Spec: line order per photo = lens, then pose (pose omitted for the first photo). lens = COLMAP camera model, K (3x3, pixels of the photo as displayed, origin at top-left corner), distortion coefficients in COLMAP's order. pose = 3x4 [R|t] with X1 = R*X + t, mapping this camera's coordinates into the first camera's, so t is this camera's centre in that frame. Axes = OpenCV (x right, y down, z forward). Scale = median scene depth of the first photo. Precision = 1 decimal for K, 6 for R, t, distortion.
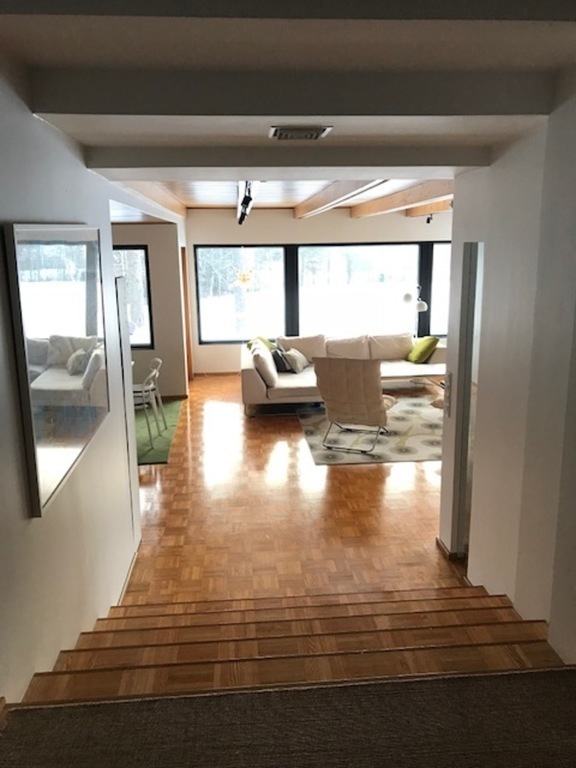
lens RADIAL K [[629.8, 0, 287.8], [0, 629.8, 383.2], [0, 0, 1]] dist [-0.005917, -0.000765]
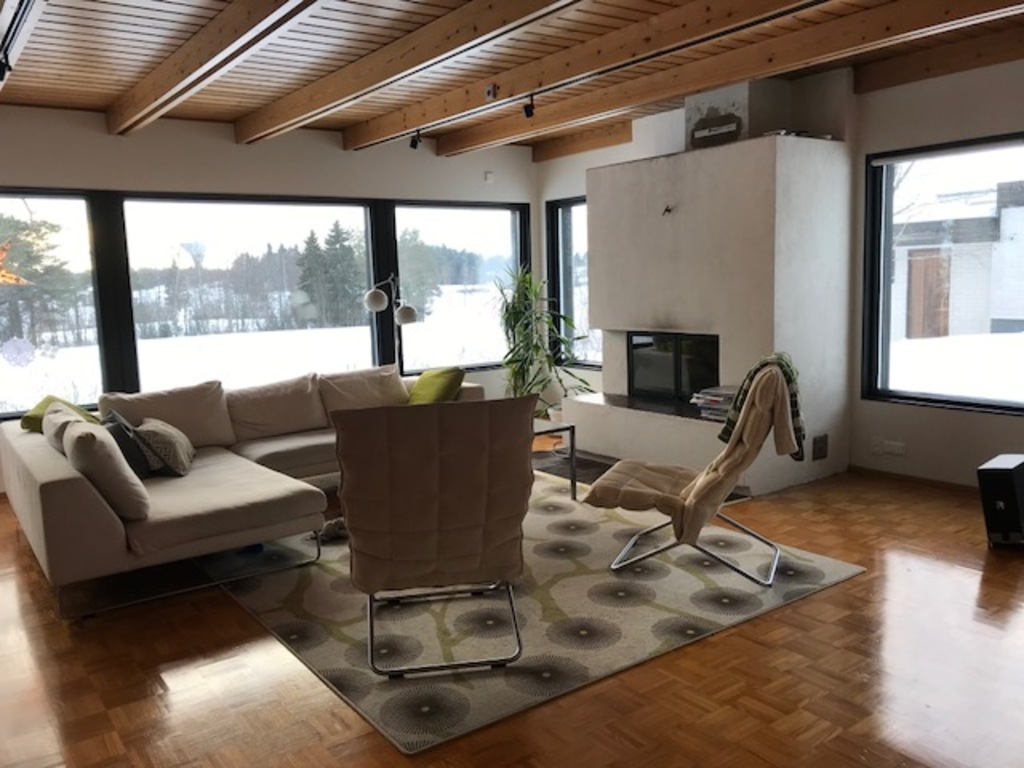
lens RADIAL K [[839.7, 0, 513.8], [0, 839.7, 385.8], [0, 0, 1]] dist [-0.005917, -0.000765]
pose [[0.855711, -0.080490, 0.511156, -0.080824], [0.132818, 0.988899, -0.066628, -0.009557], [-0.500118, 0.124904, 0.856902, 0.484676]]
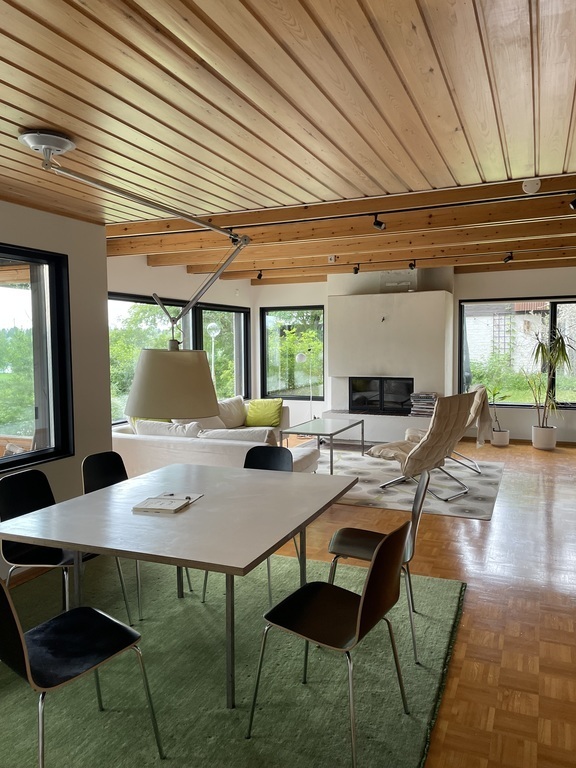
lens RADIAL K [[577.2, 0, 288.7], [0, 577.2, 384.0], [0, 0, 1]] dist [0.010971, 0.000850]
pose [[0.476987, -0.054115, 0.877243, -0.598009], [0.191688, 0.980481, -0.043743, -0.061629], [-0.857752, 0.189021, 0.478050, 0.688076]]
